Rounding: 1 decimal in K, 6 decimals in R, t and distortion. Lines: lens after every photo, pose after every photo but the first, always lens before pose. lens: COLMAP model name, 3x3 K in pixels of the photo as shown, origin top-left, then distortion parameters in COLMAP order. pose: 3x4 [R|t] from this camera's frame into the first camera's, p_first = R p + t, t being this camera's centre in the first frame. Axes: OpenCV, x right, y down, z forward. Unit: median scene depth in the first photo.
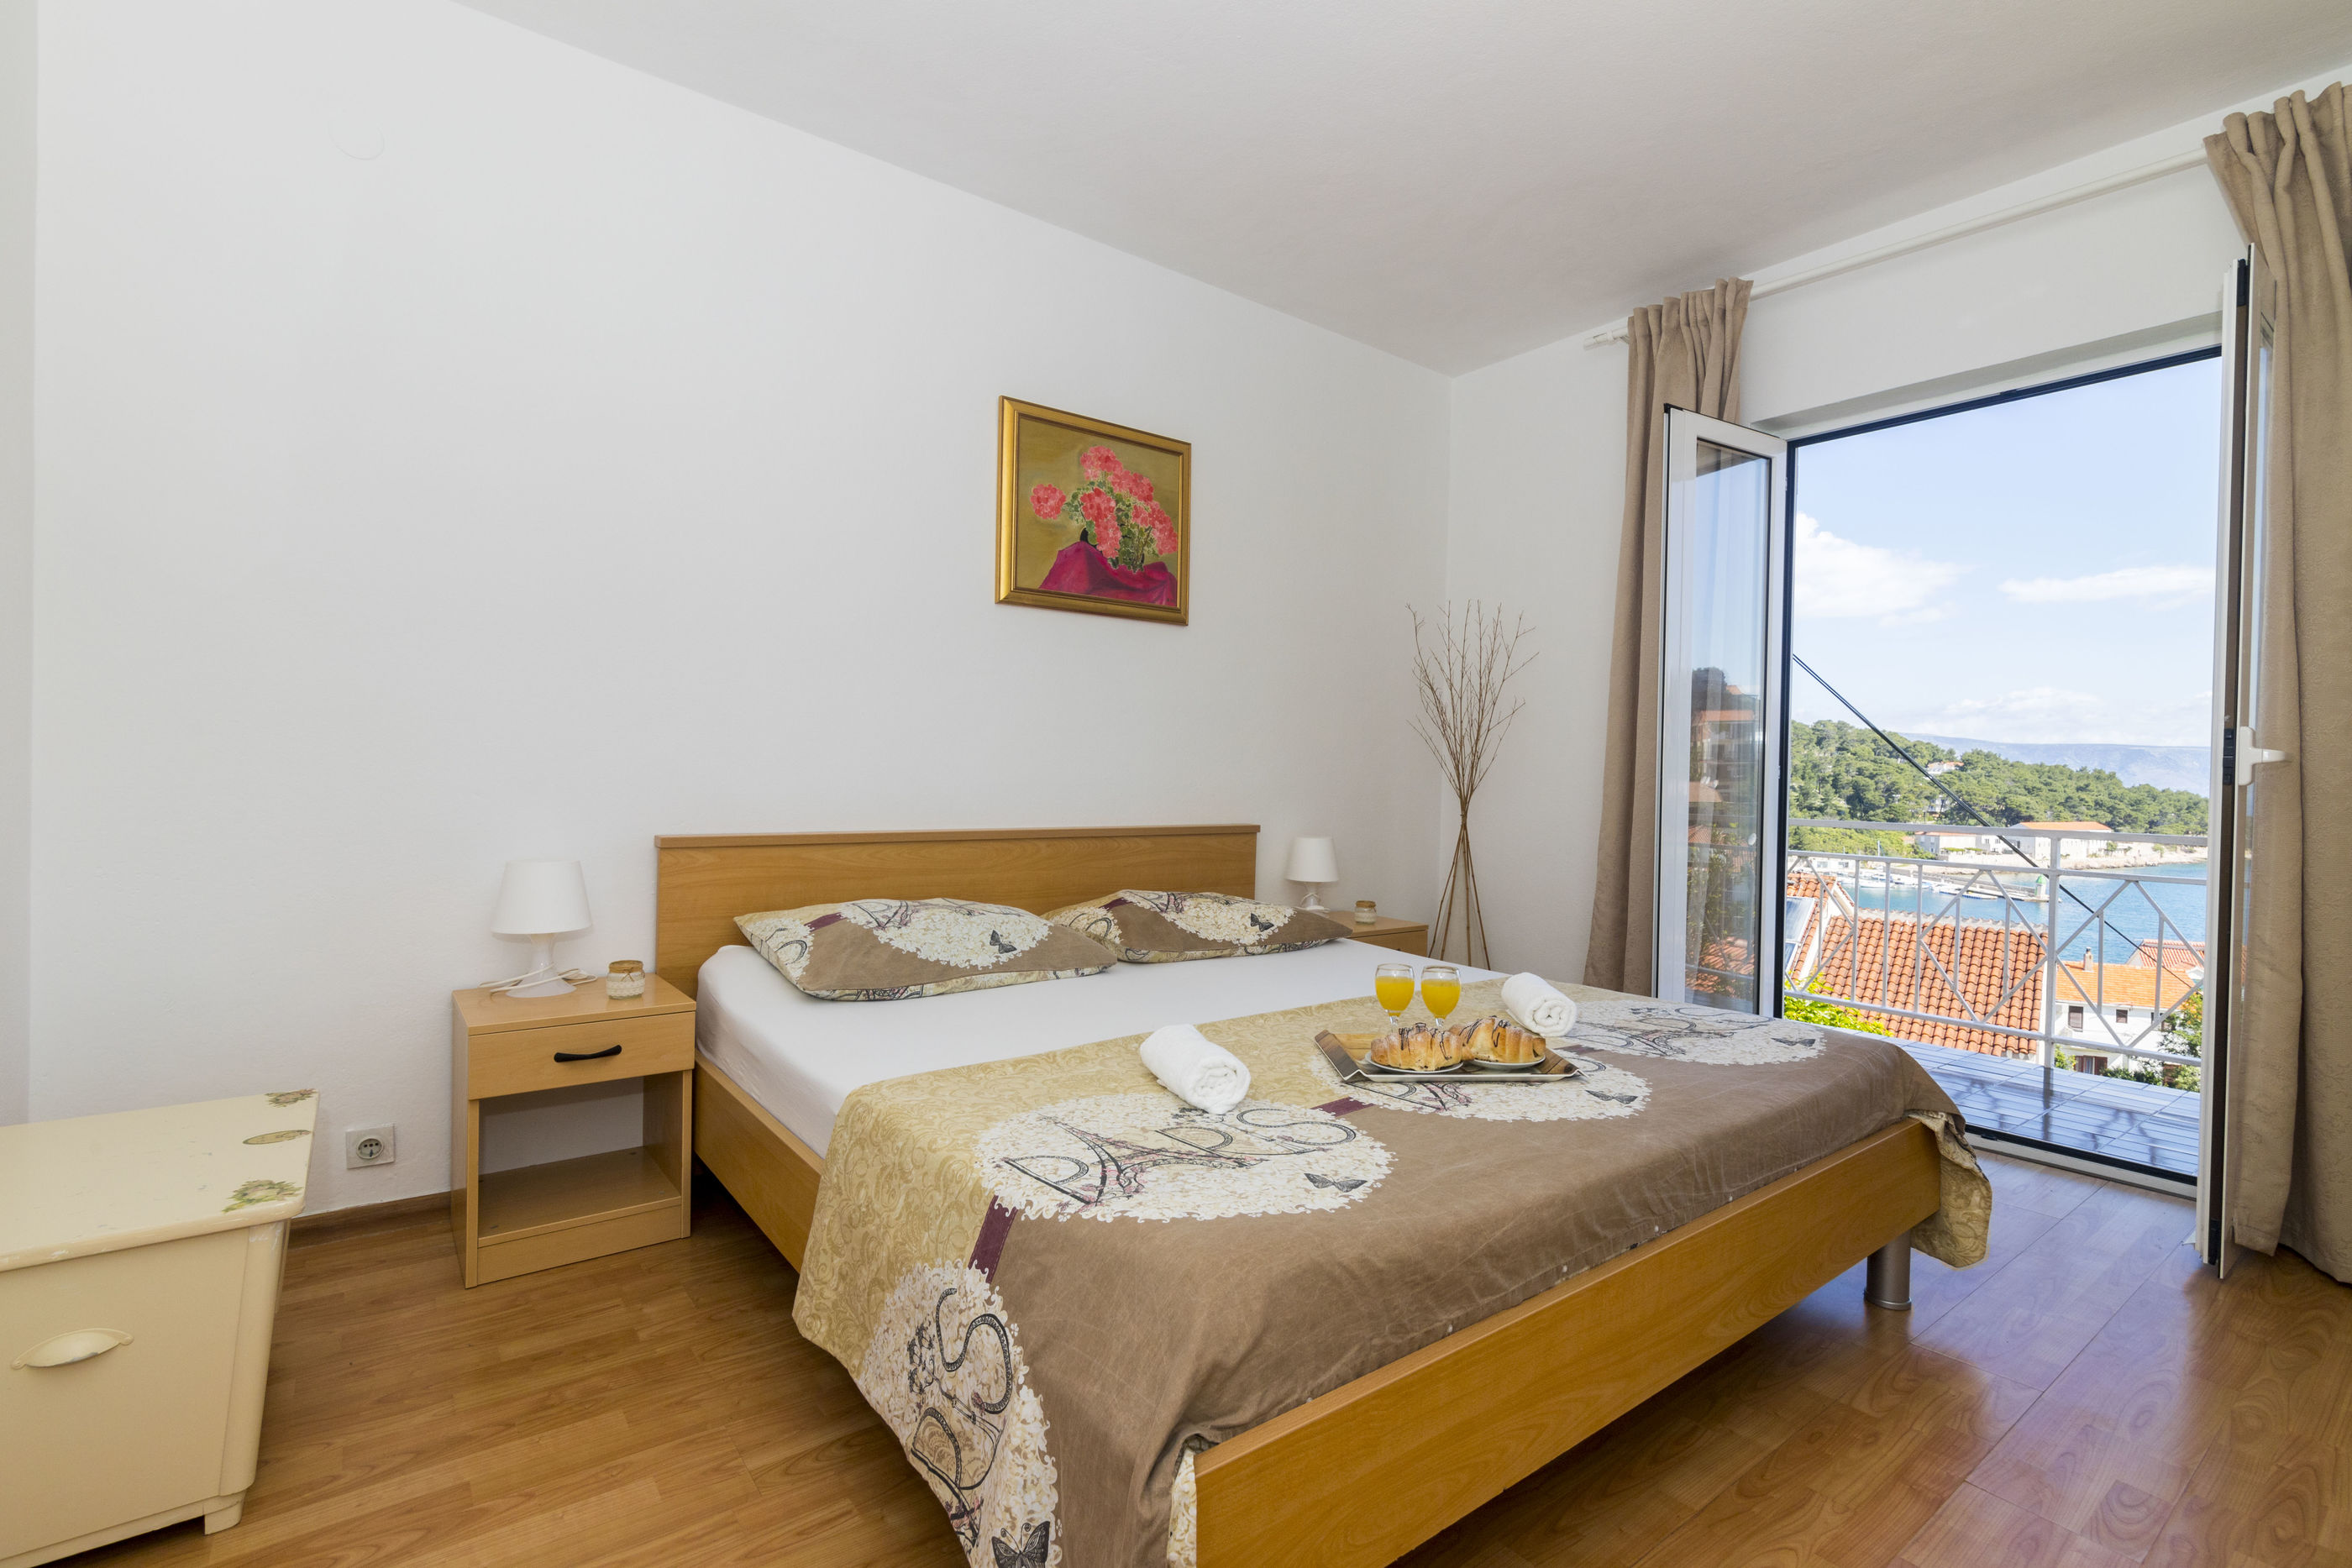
lens RADIAL K [[1066.0, 0, 1182.2], [0, 1066.0, 782.2], [0, 0, 1]] dist [-0.001748, -0.000602]
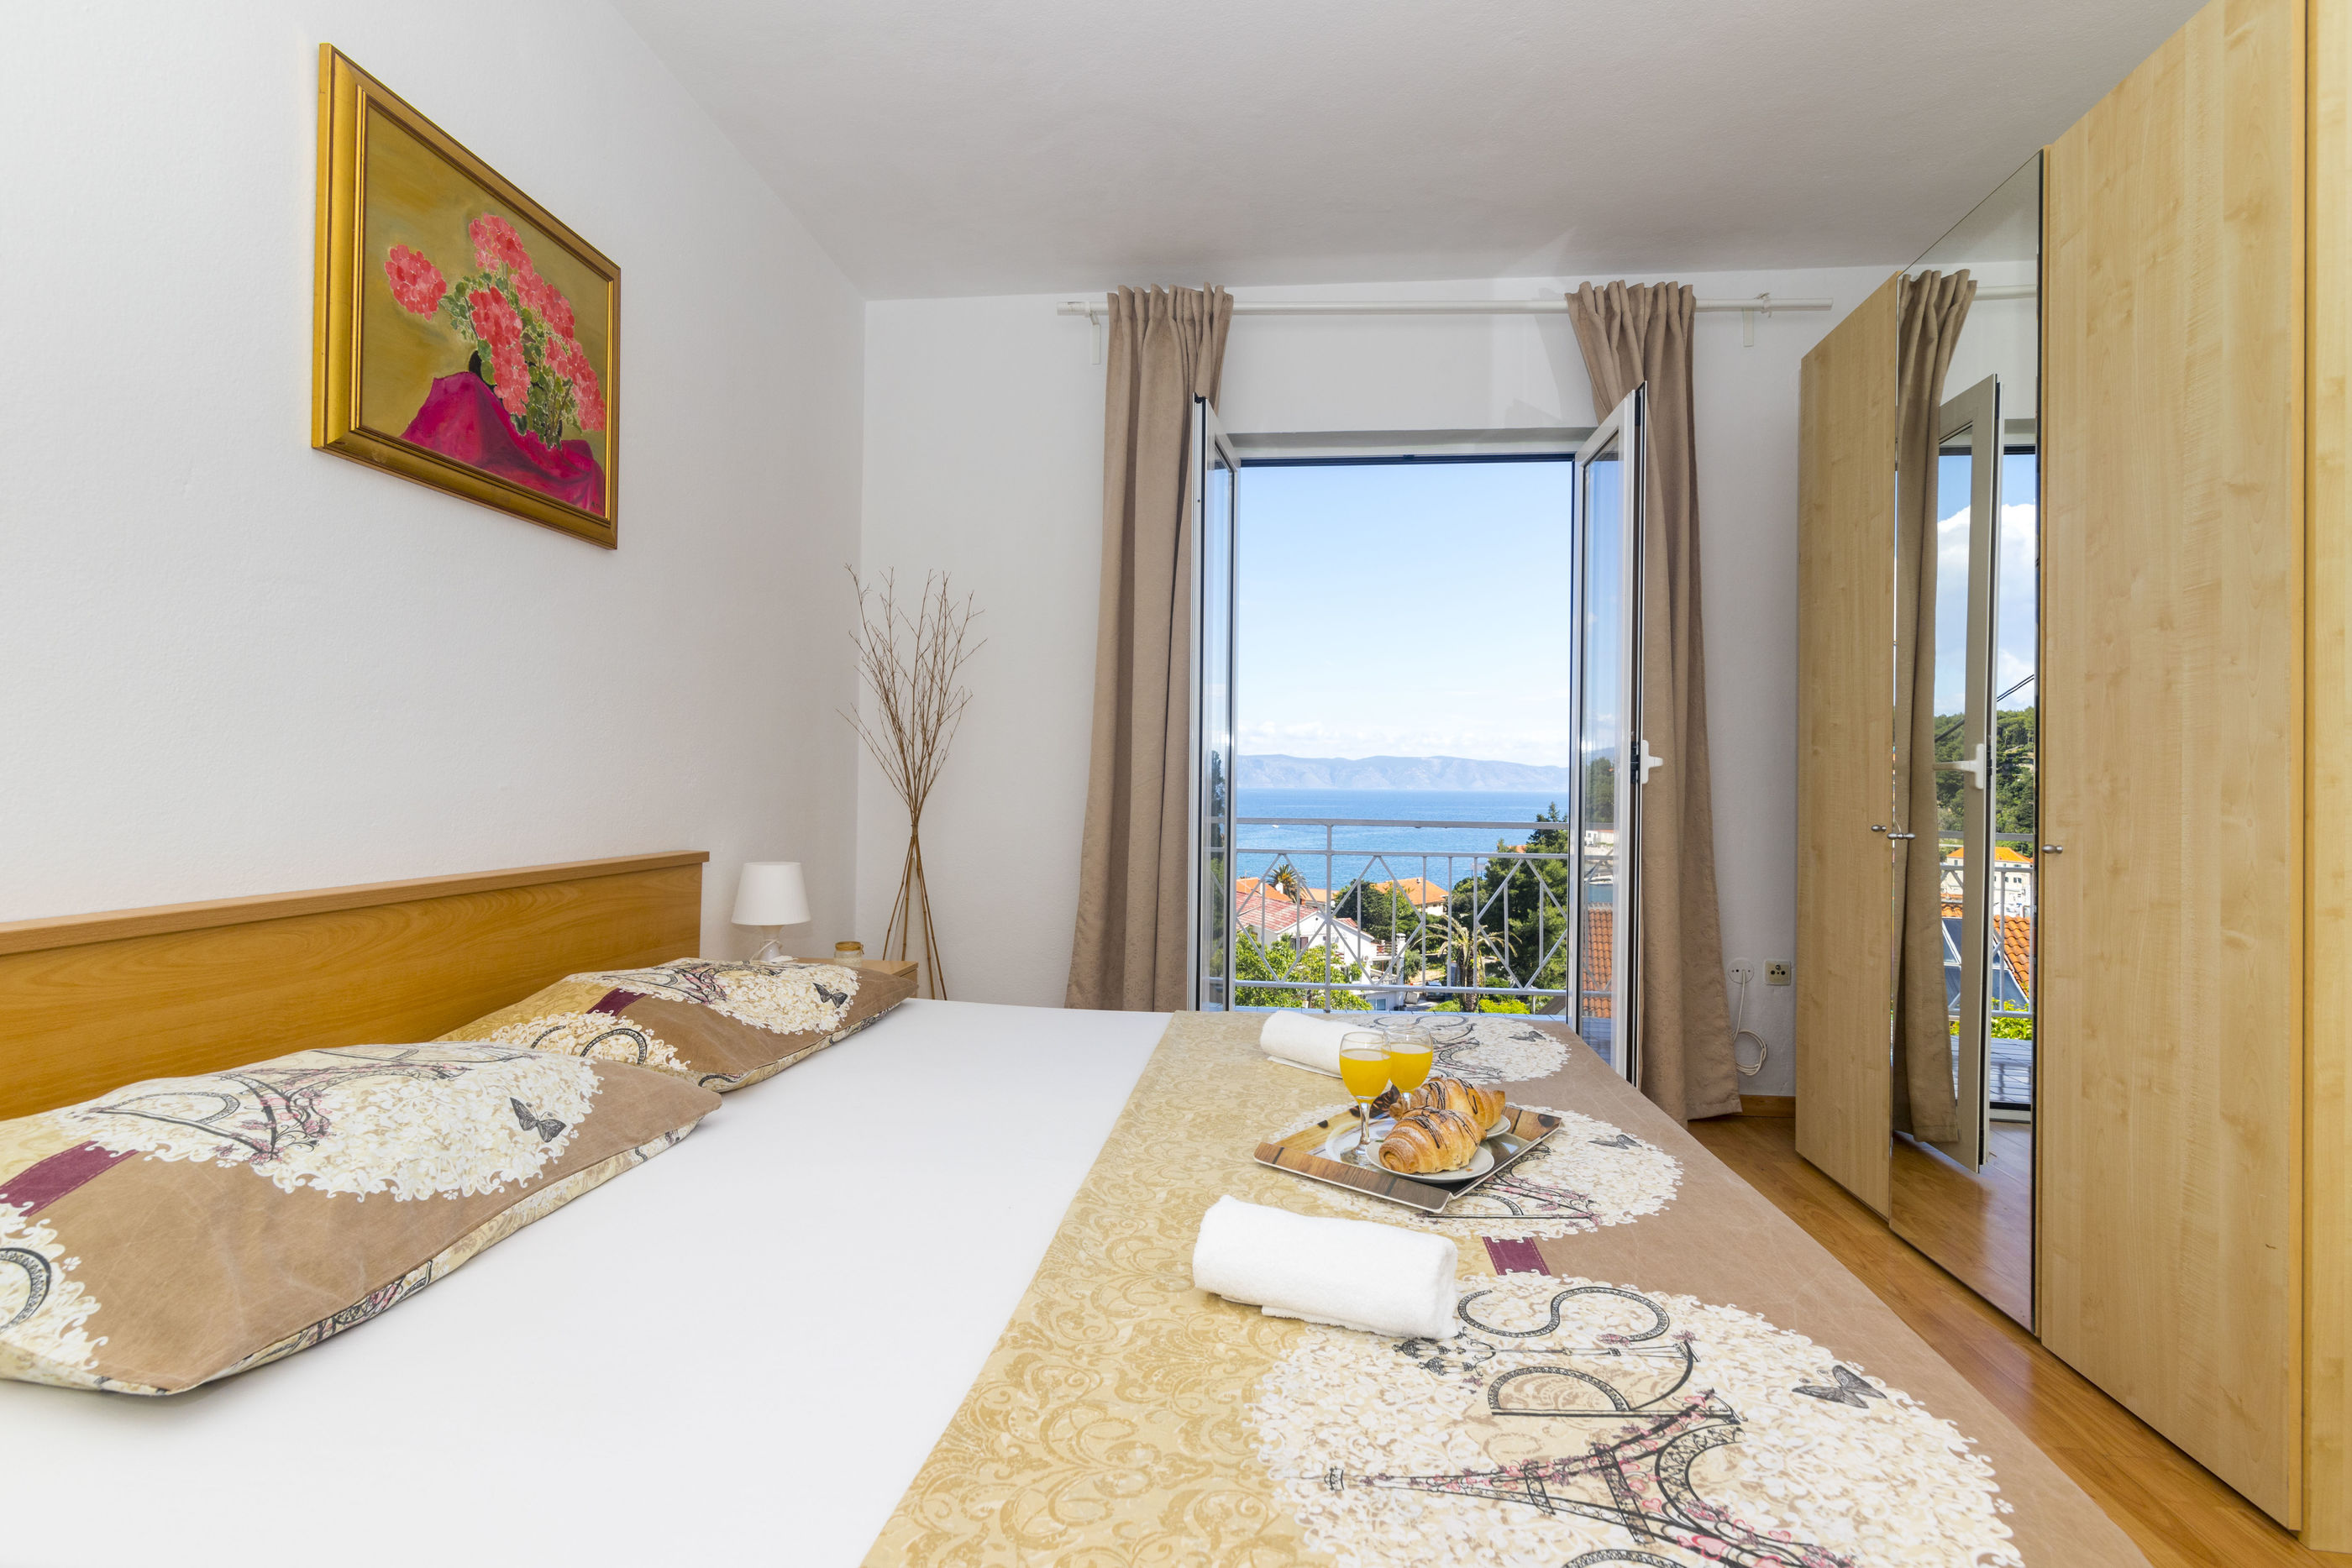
lens RADIAL K [[1066.0, 0, 1182.5], [0, 1066.0, 782.8], [0, 0, 1]] dist [-0.001748, -0.000602]
pose [[0.682164, -0.009713, 0.731134, -0.279898], [0.007349, 0.999952, 0.006428, -0.008474], [-0.731162, 0.000988, 0.682203, 0.369225]]
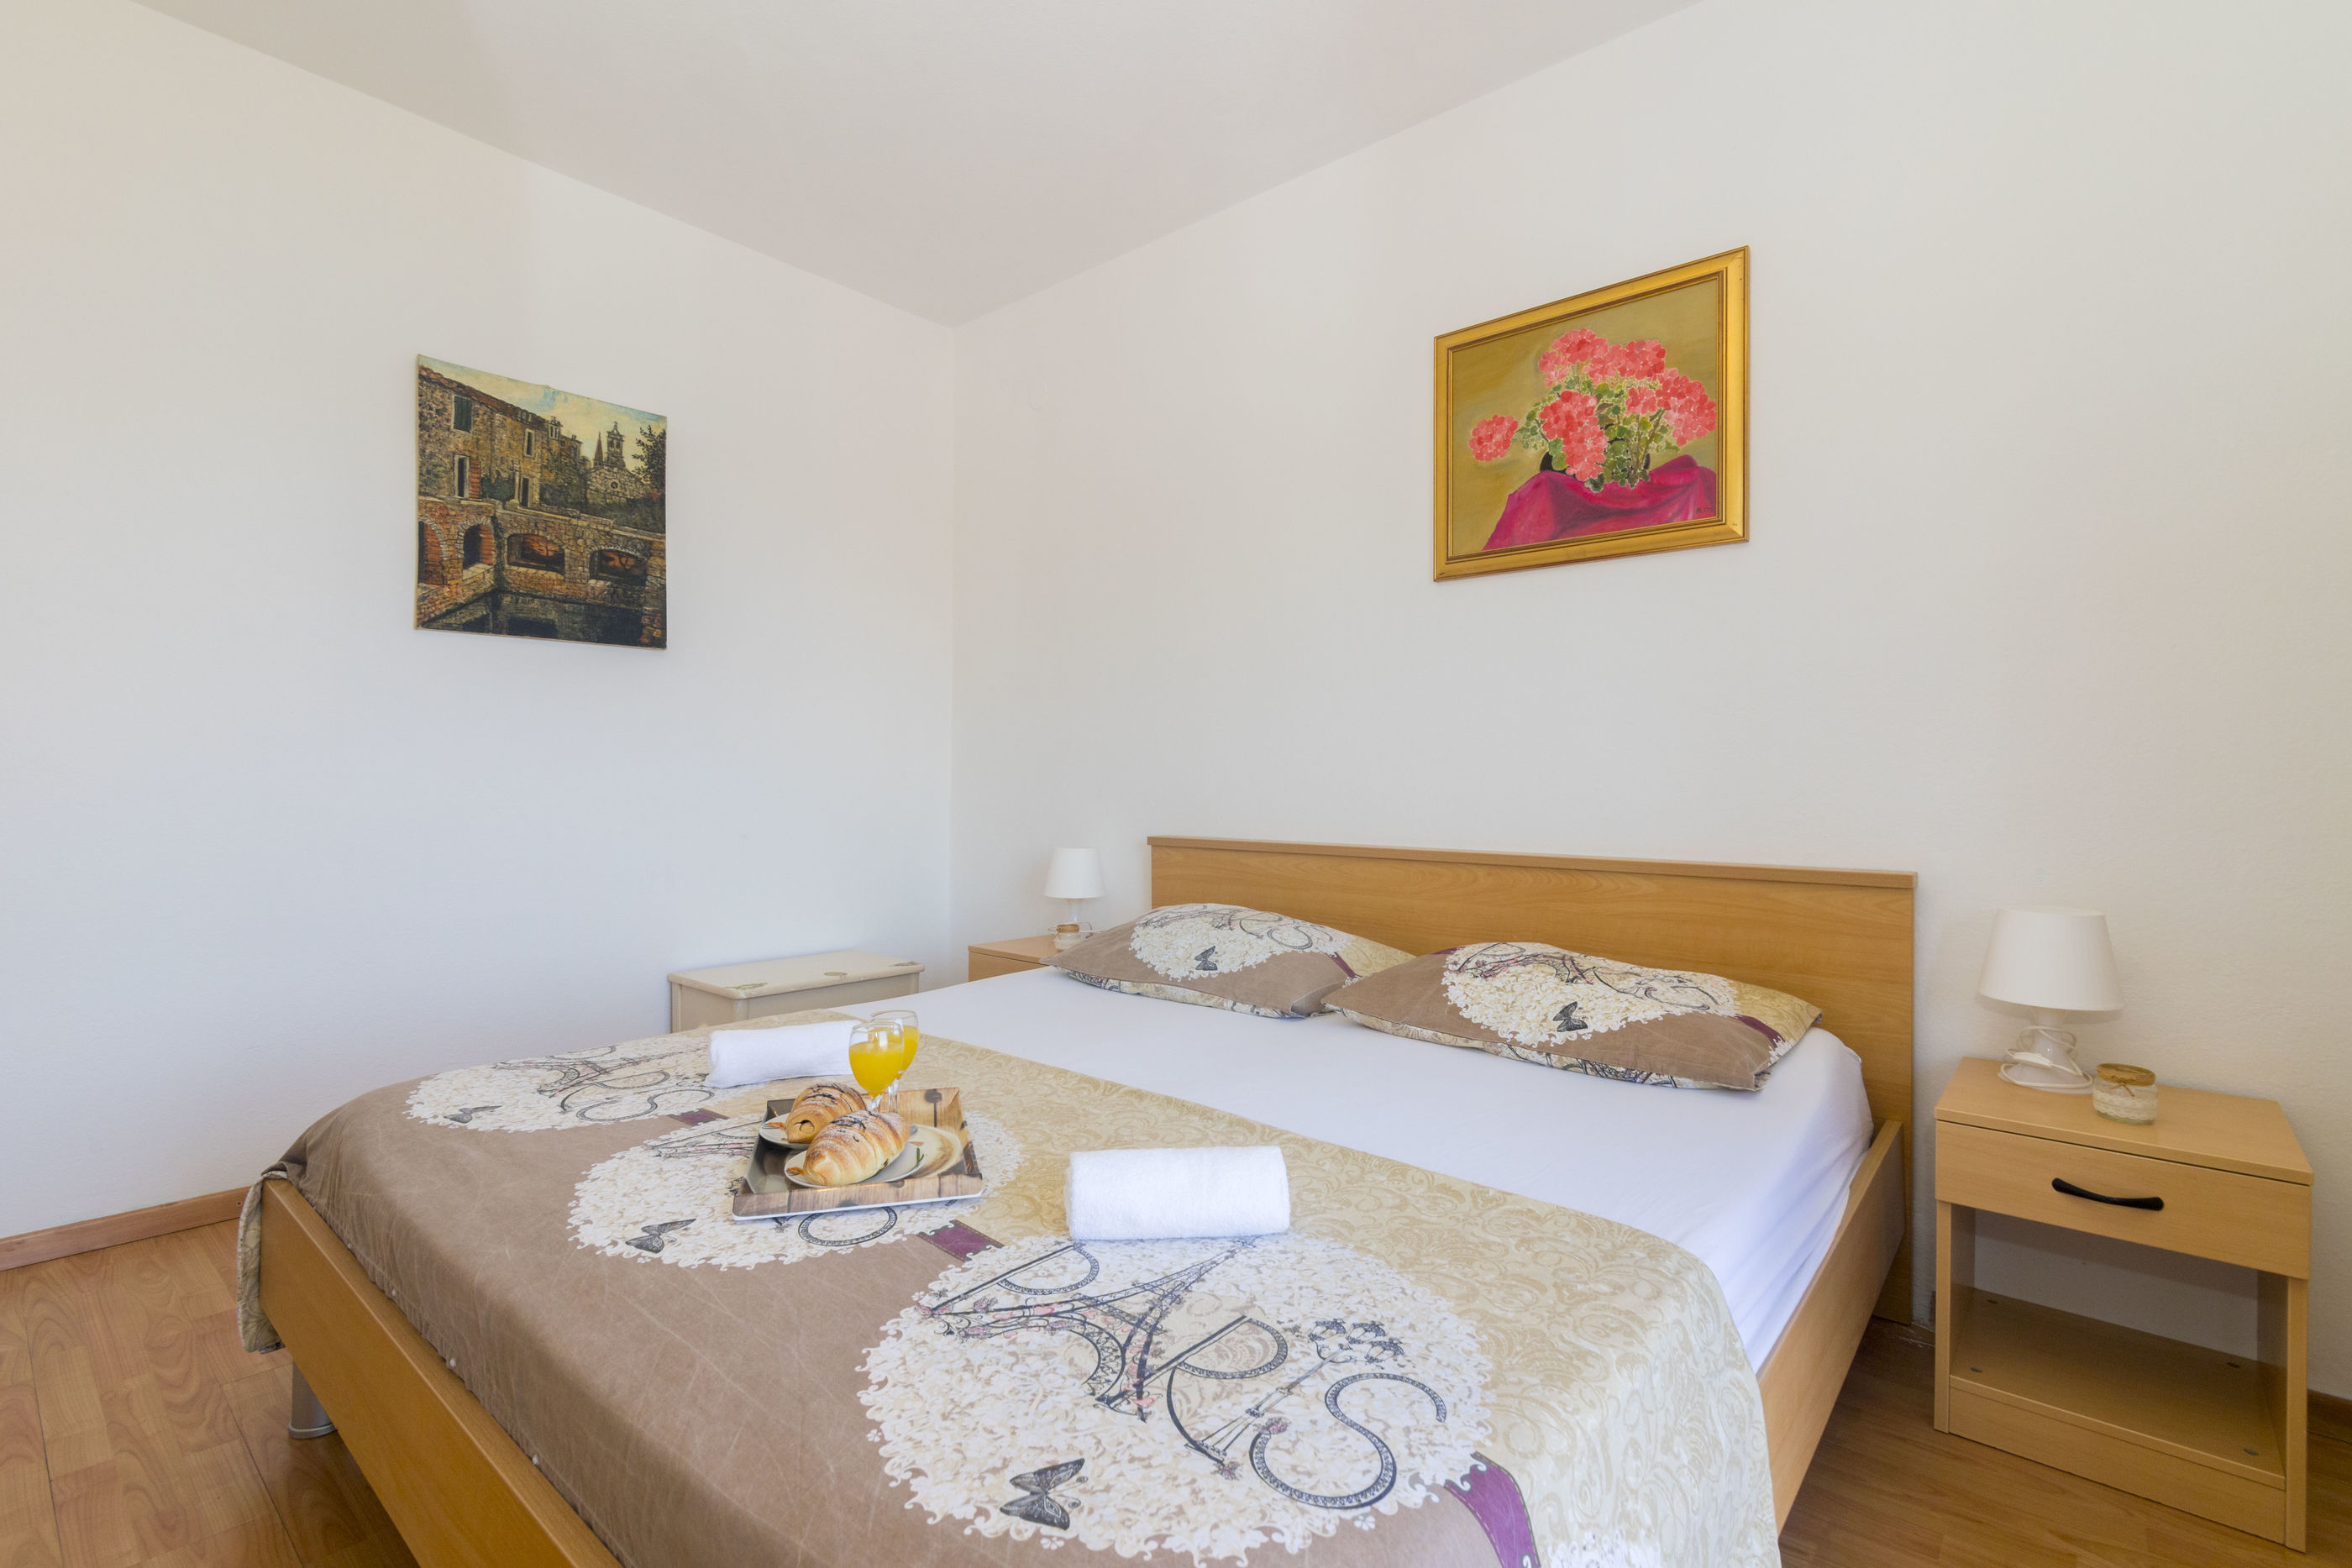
lens RADIAL K [[1066.0, 0, 1184.5], [0, 1066.0, 781.2], [0, 0, 1]] dist [-0.001748, -0.000602]
pose [[0.212460, -0.018210, -0.977000, 0.640174], [-0.011457, 0.999711, -0.021125, 0.011010], [0.977103, 0.015682, 0.212190, 0.662462]]
